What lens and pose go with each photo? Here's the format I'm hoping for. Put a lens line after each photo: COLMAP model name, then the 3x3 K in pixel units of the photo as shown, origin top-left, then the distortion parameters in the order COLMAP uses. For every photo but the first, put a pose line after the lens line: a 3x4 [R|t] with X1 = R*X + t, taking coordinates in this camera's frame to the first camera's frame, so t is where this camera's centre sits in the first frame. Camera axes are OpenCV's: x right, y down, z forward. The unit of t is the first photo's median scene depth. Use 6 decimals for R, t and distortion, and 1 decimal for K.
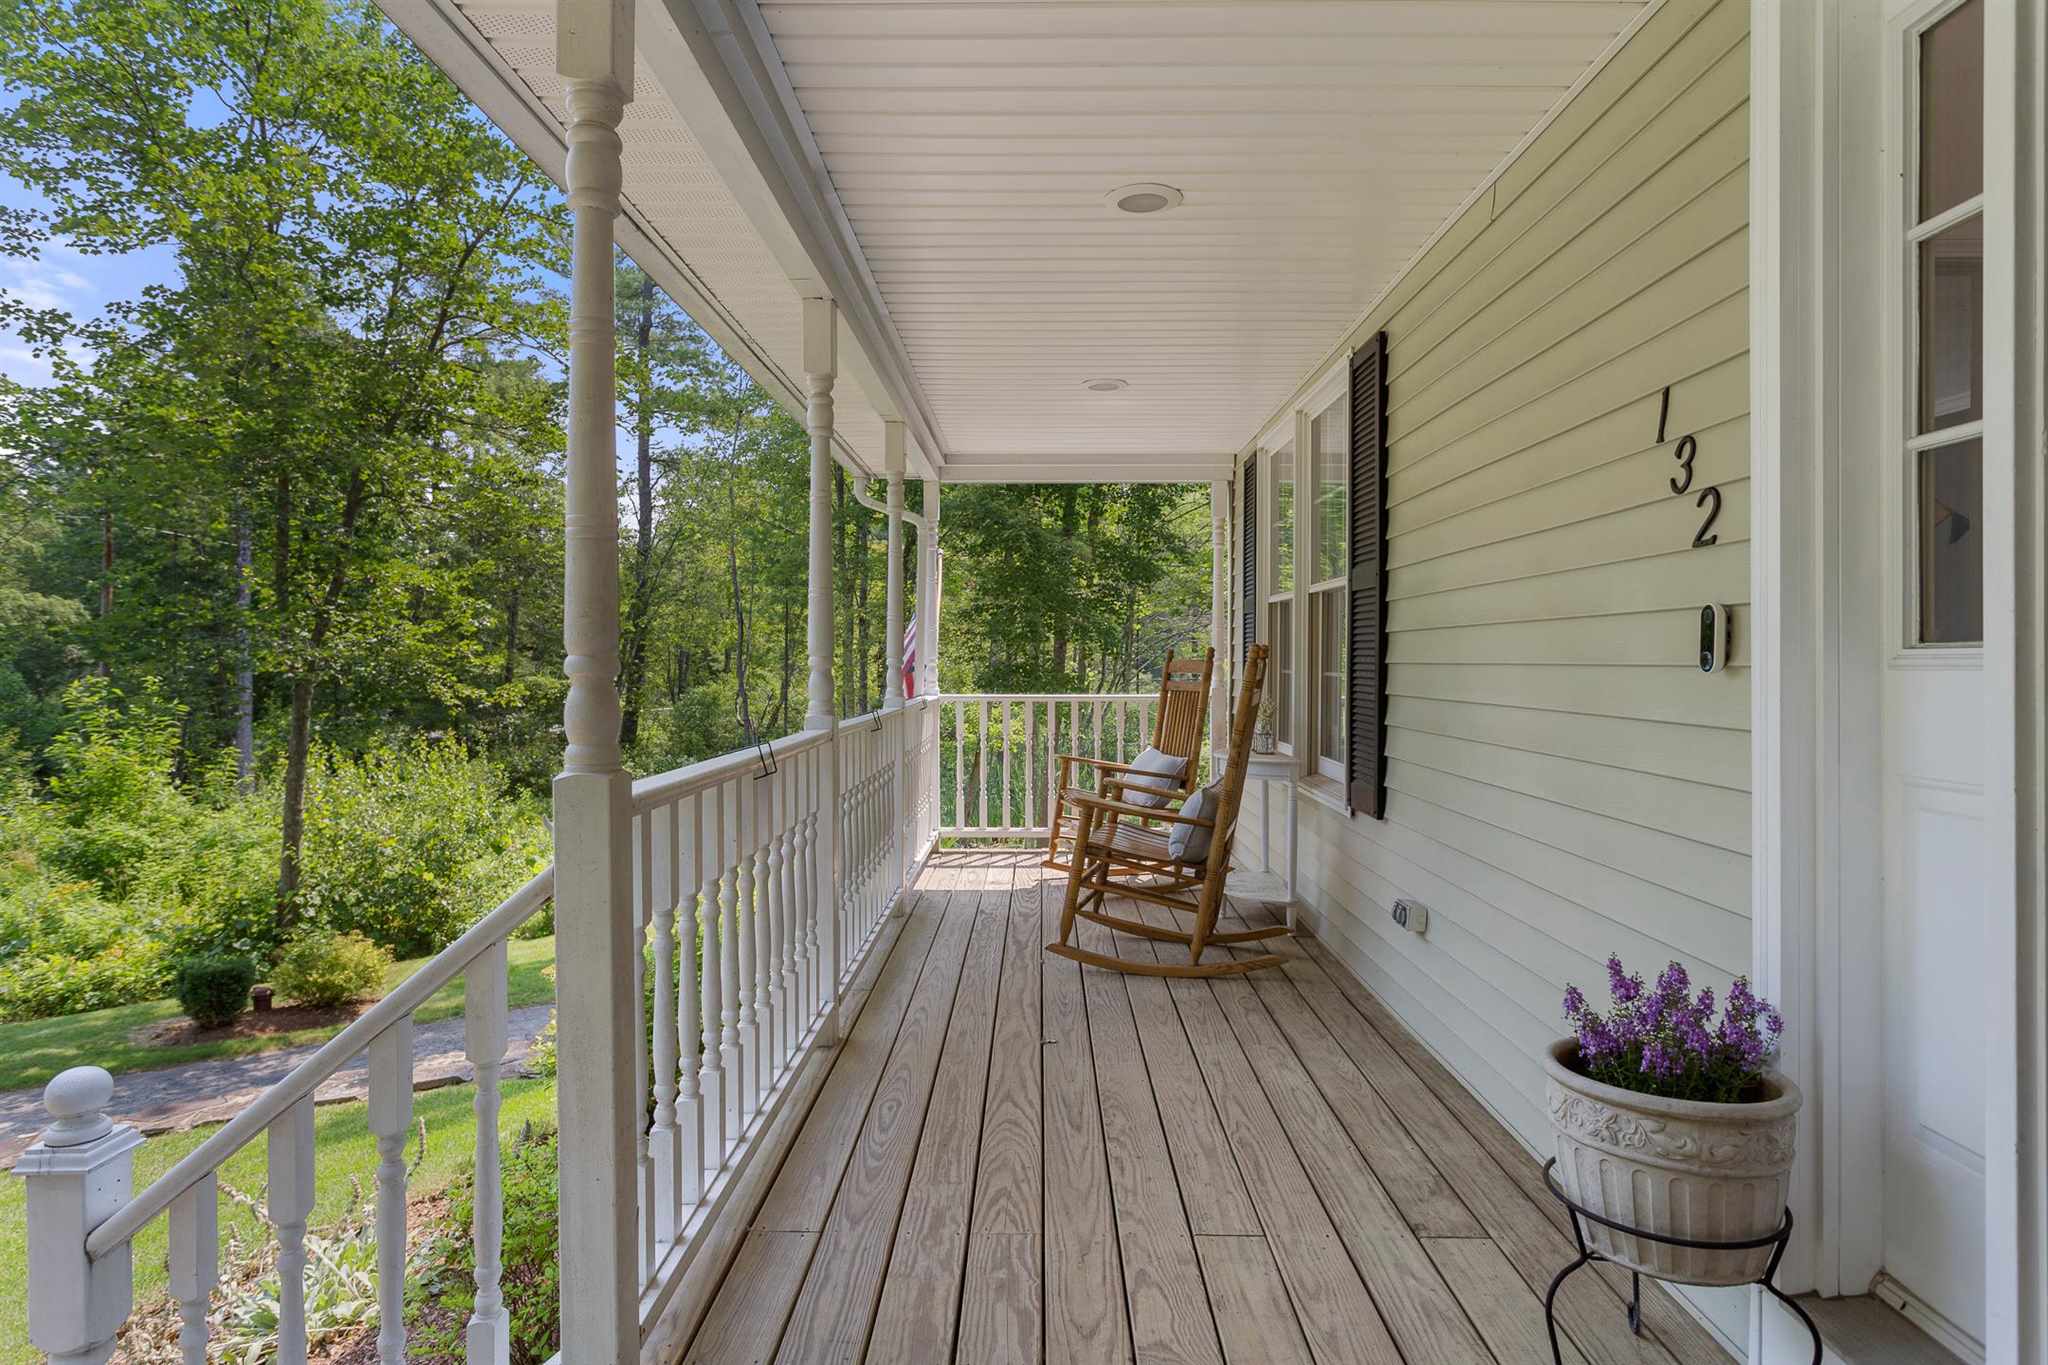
lens RADIAL K [[1131.8, 0, 1019.1], [0, 1131.8, 645.4], [0, 0, 1]] dist [0.002178, 0.000908]
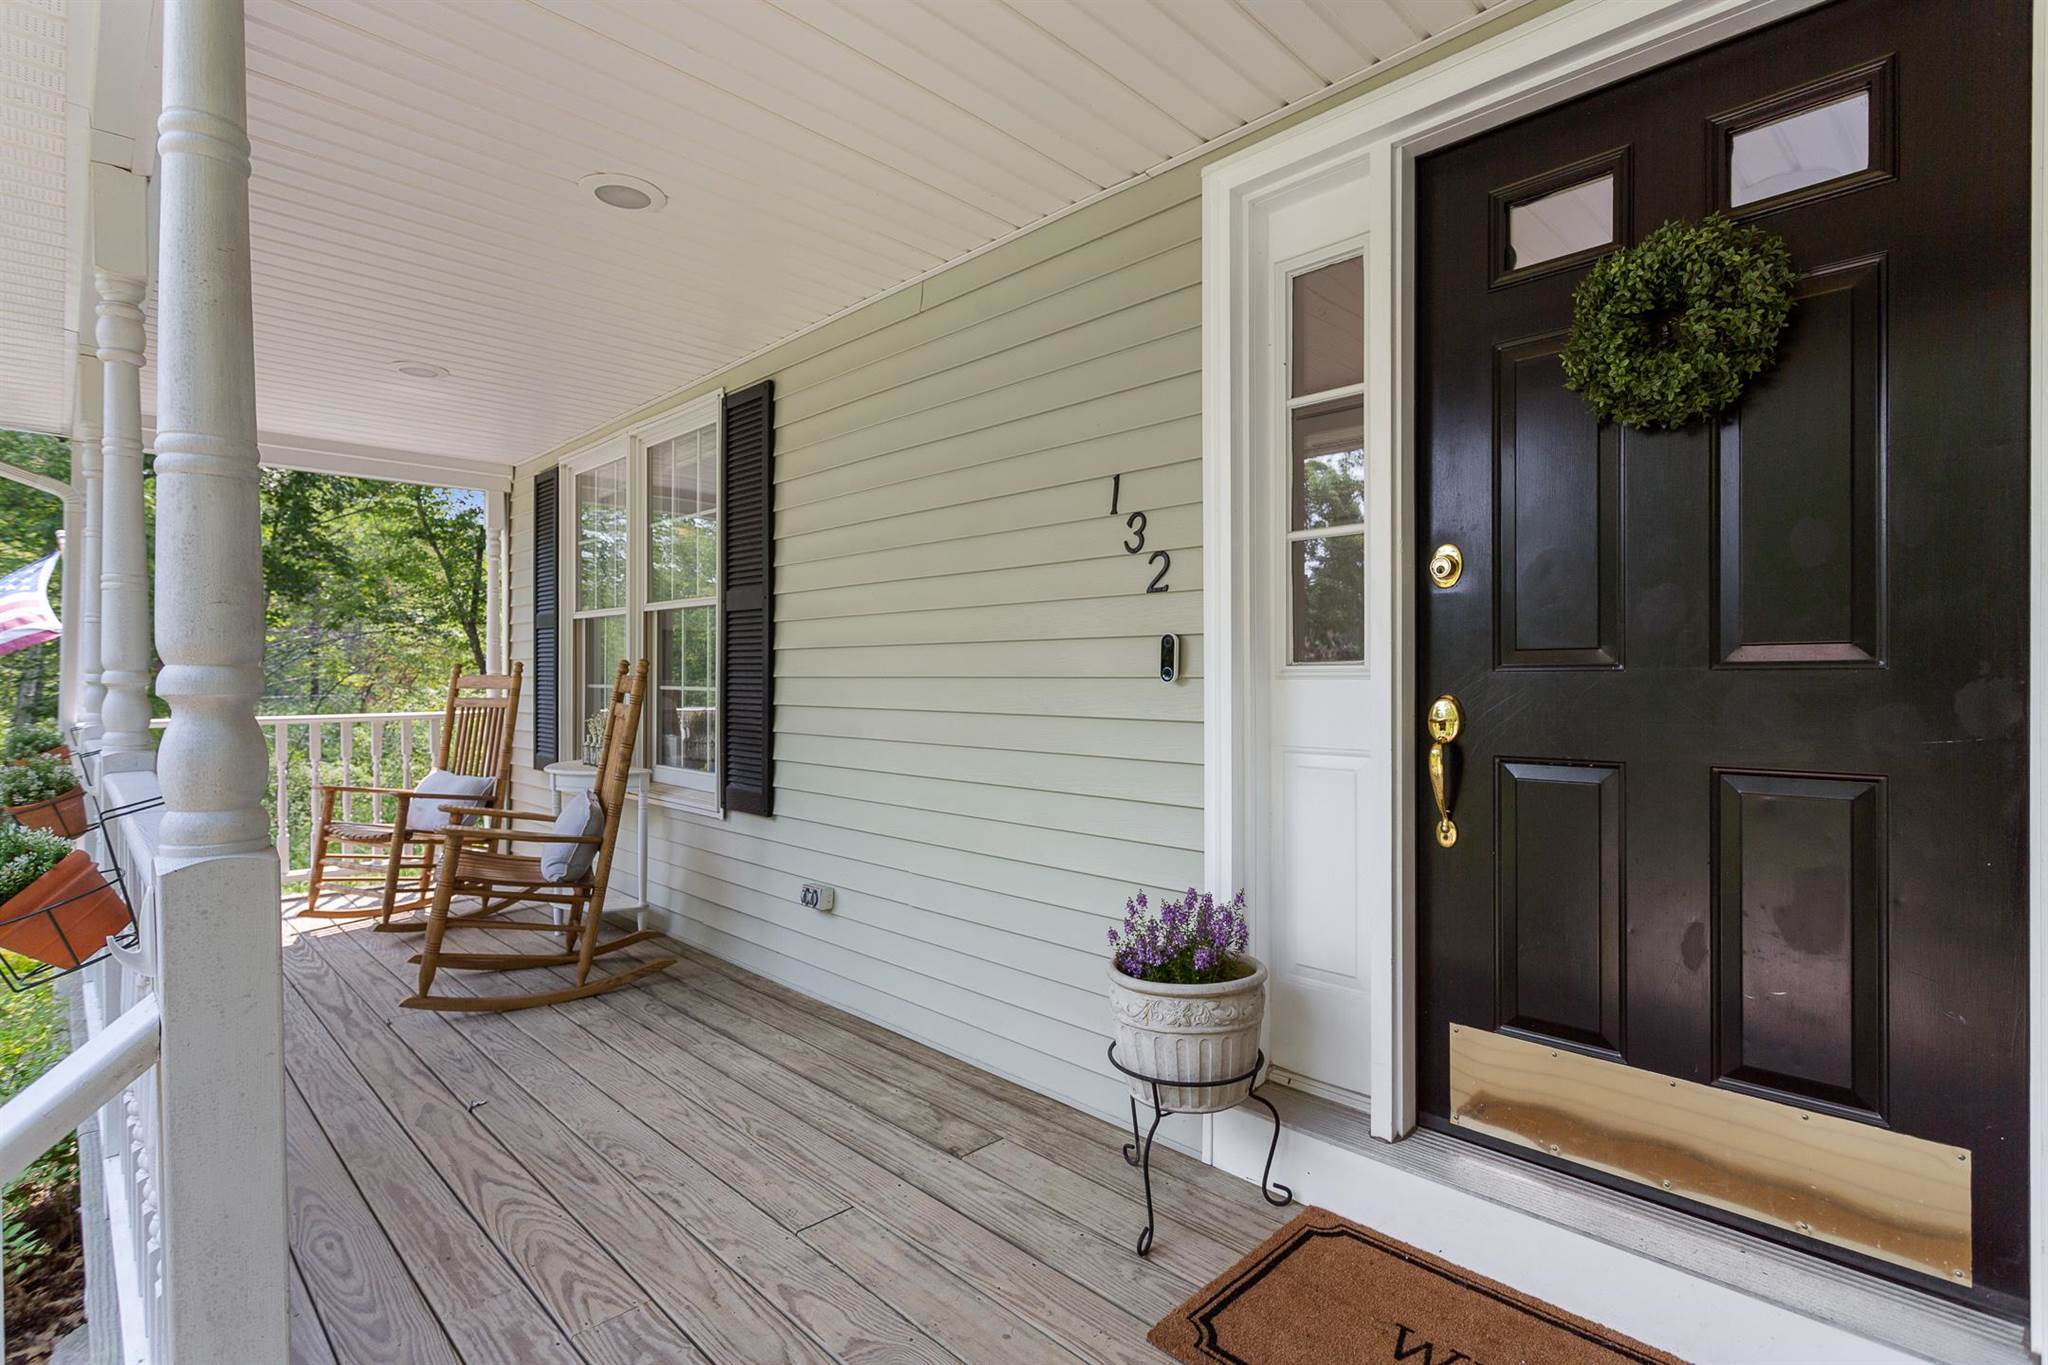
lens RADIAL K [[991.6, 0, 1023.3], [0, 991.6, 670.2], [0, 0, 1]] dist [-0.003317, 0.007197]
pose [[0.695272, 0.002212, 0.718744, -0.314950], [-0.007913, 0.999958, 0.004577, 0.003970], [-0.718703, -0.008869, 0.695260, 0.207768]]
